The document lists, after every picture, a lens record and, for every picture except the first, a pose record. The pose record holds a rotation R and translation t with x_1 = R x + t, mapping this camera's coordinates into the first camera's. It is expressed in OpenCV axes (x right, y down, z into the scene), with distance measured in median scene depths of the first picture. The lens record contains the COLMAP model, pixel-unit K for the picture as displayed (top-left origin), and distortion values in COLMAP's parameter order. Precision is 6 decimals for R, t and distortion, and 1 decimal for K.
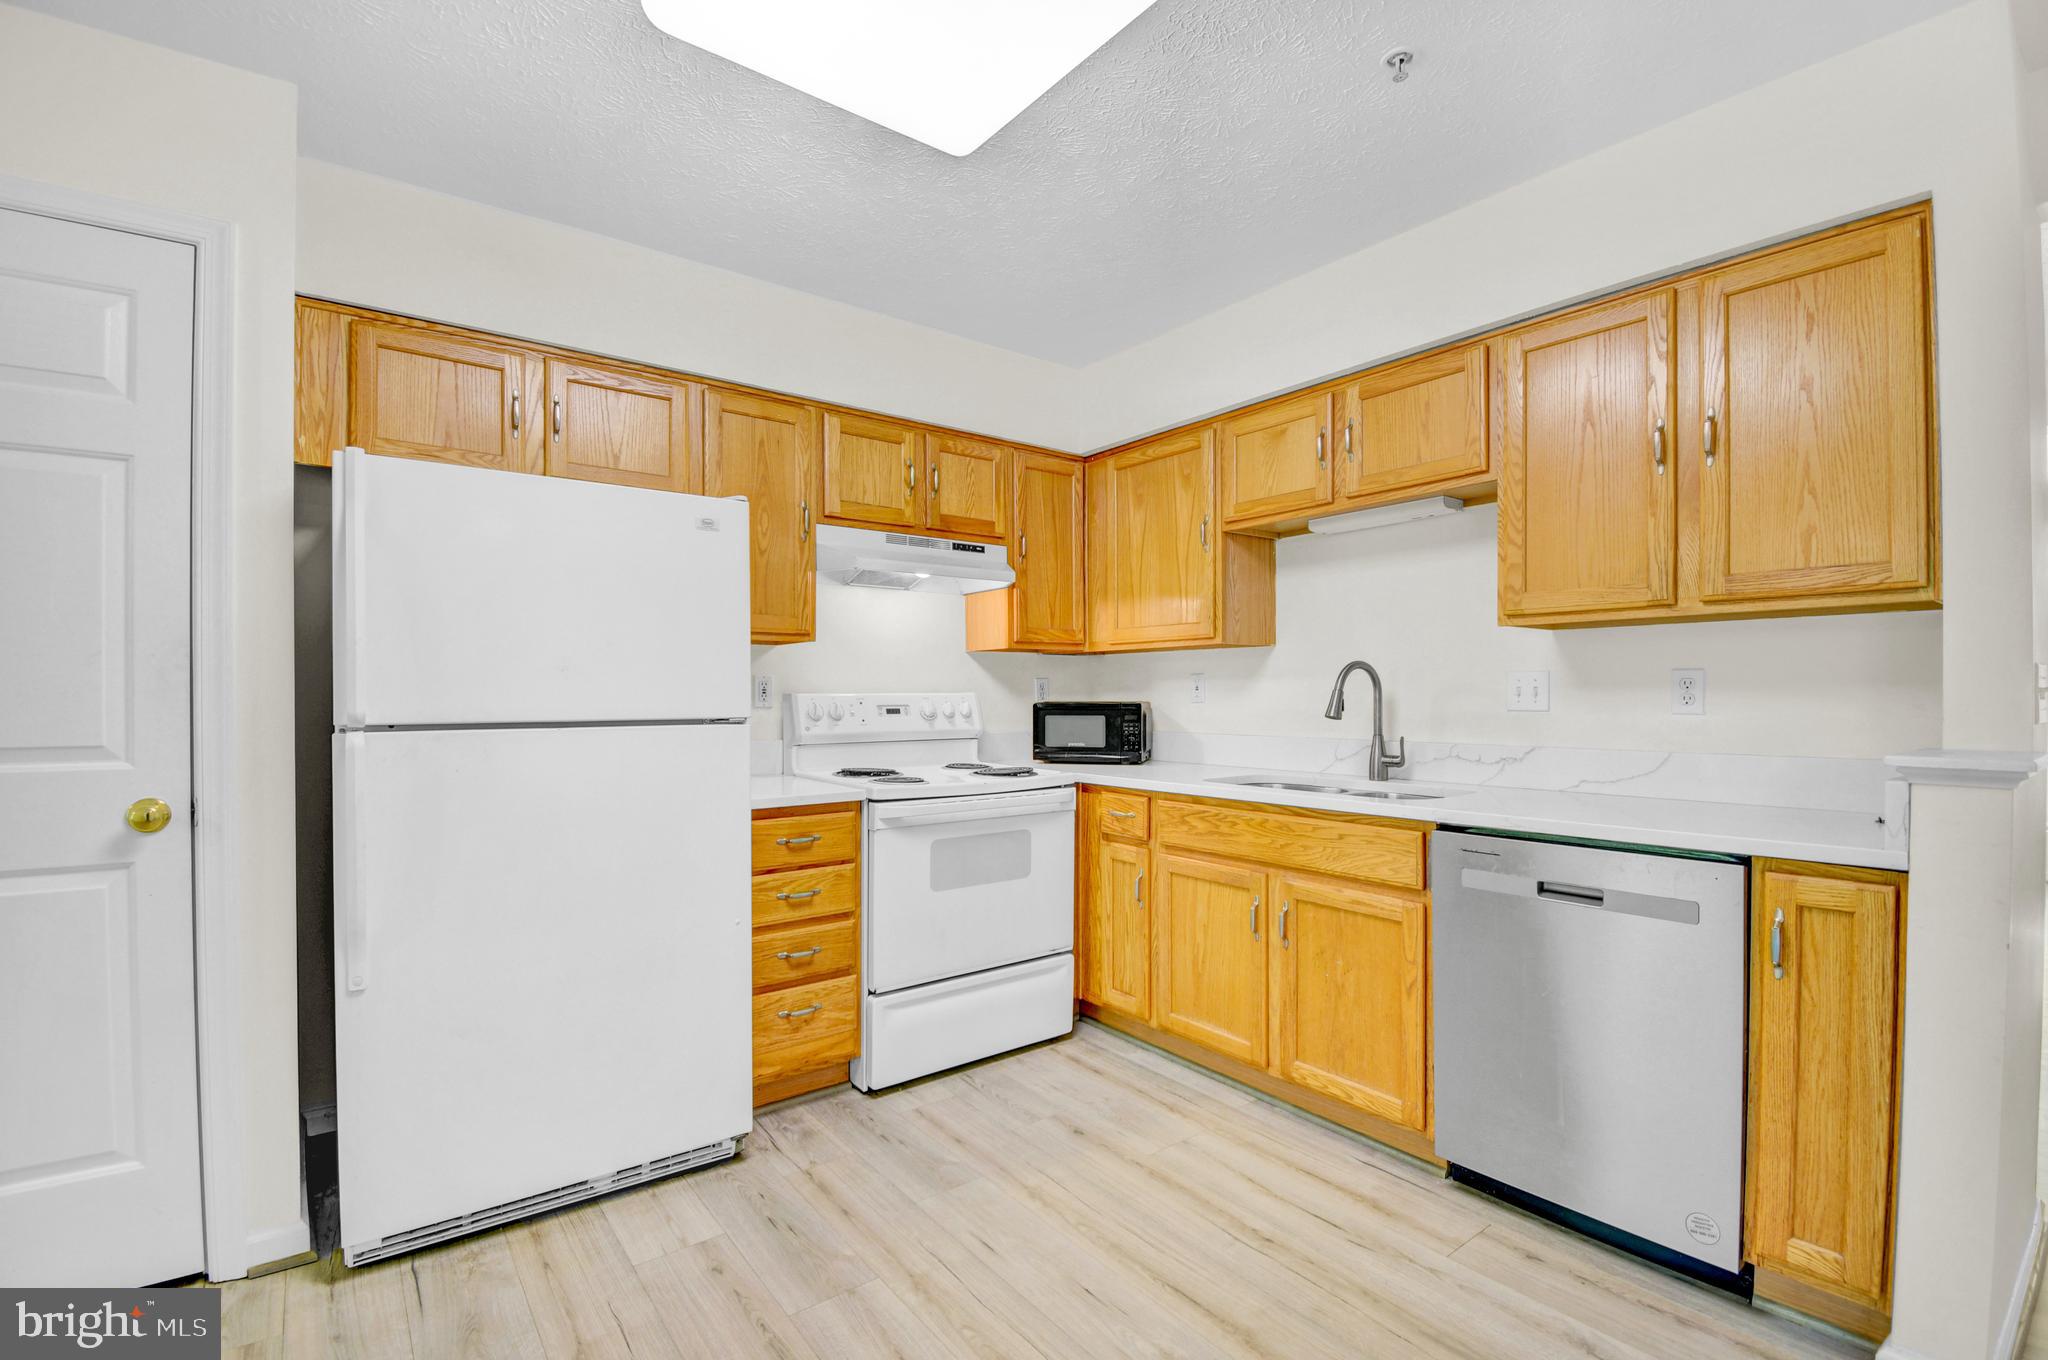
lens RADIAL K [[906.0, 0, 1034.9], [0, 906.0, 691.6], [0, 0, 1]] dist [-0.005012, -0.005812]
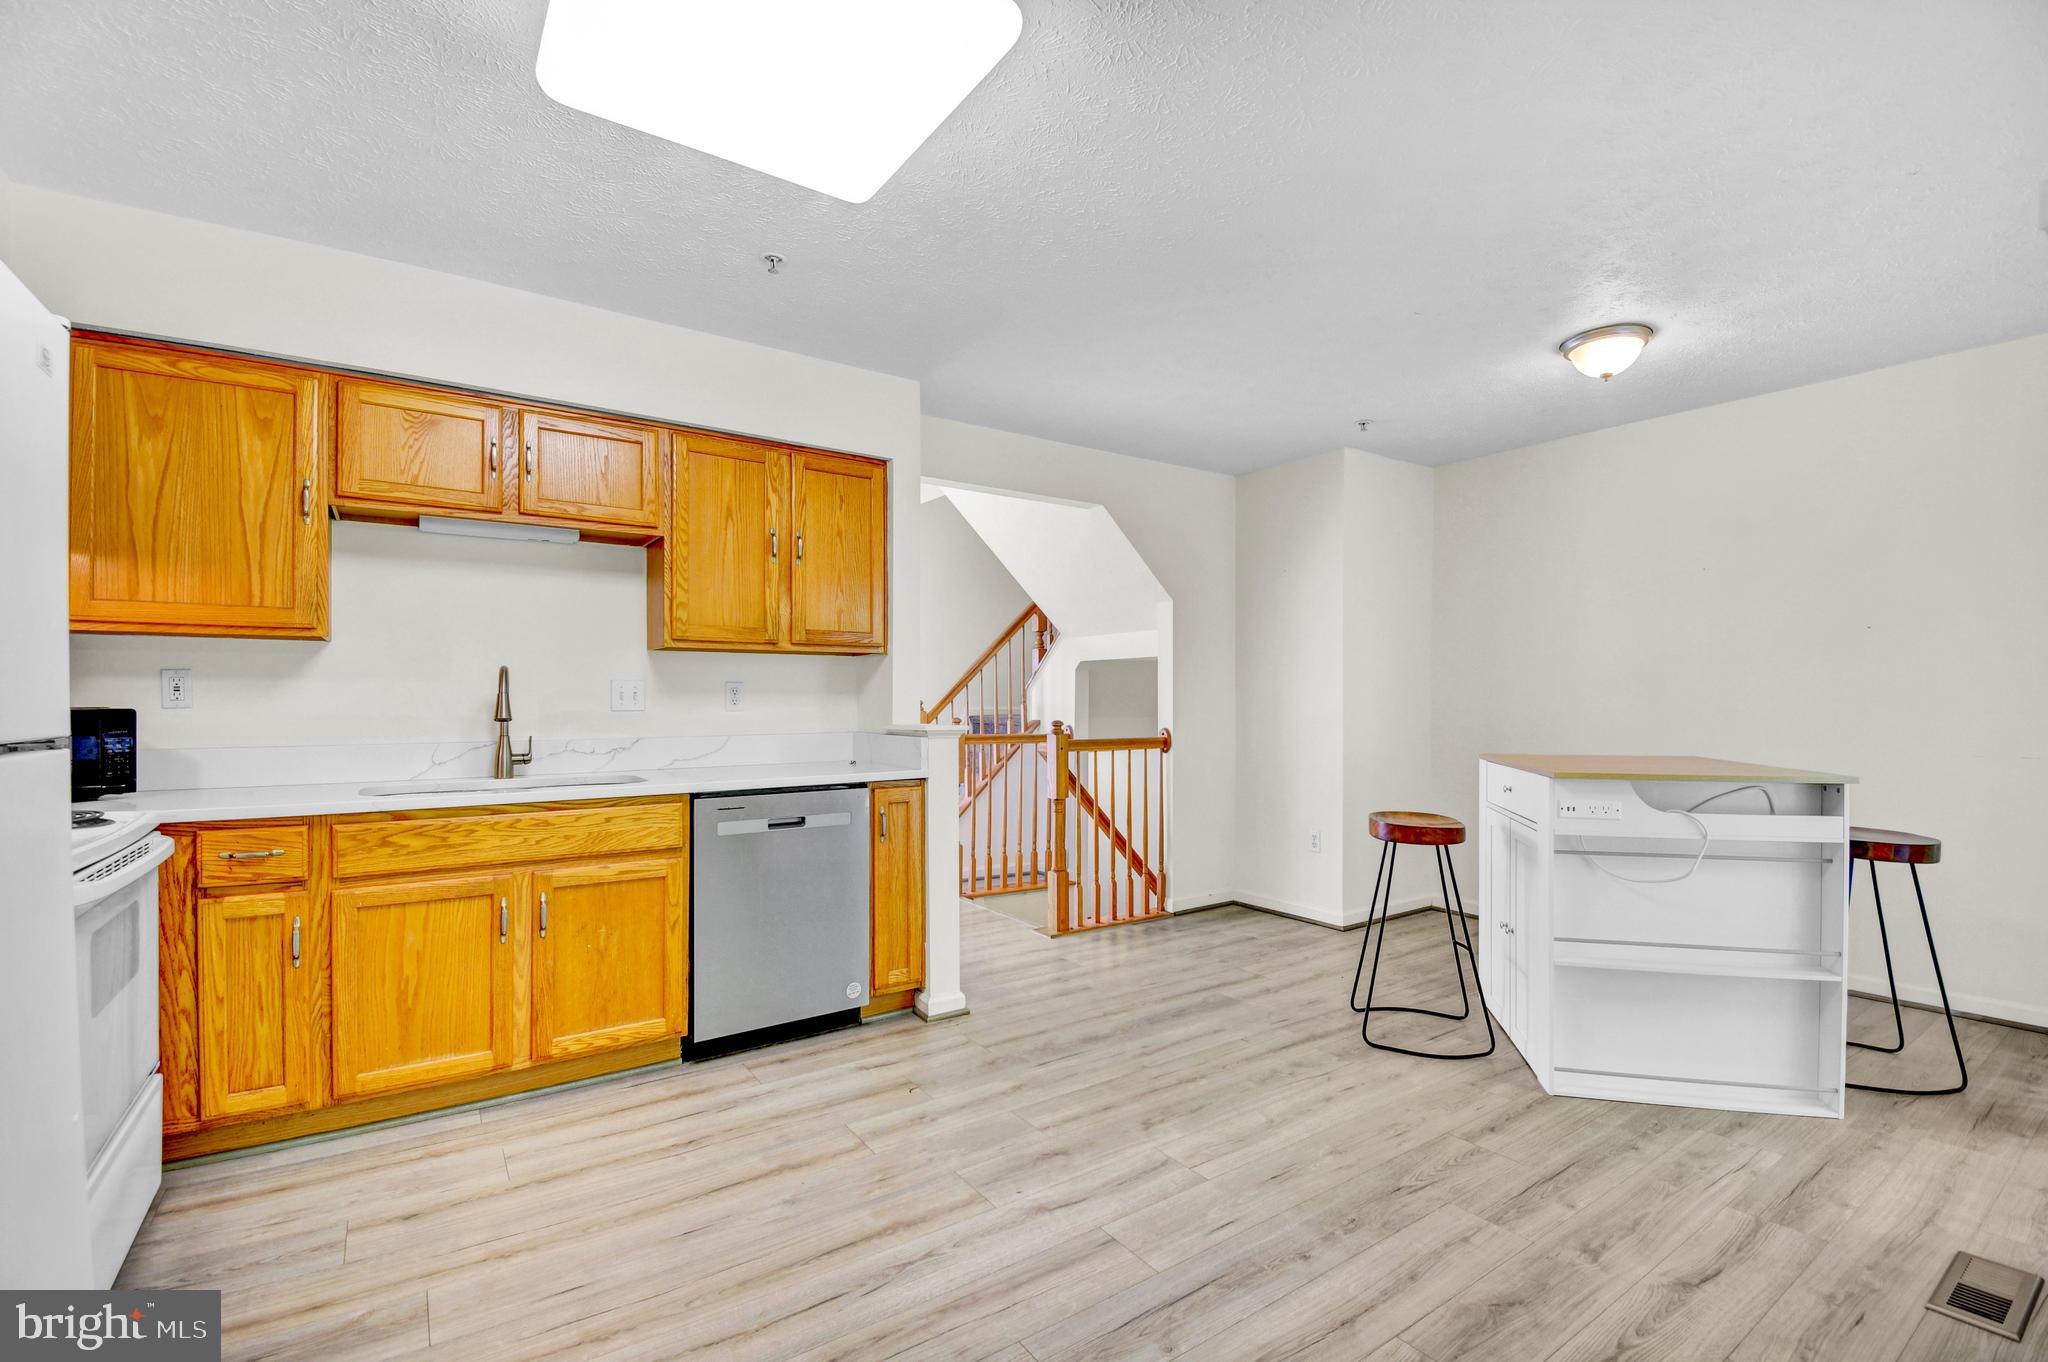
lens RADIAL K [[906.0, 0, 1030.3], [0, 906.0, 686.1], [0, 0, 1]] dist [-0.005012, -0.005812]
pose [[0.057449, 0.014059, 0.998249, -0.788576], [-0.004629, 0.999894, -0.013815, 0.001605], [-0.998338, -0.003828, 0.057508, 0.390151]]
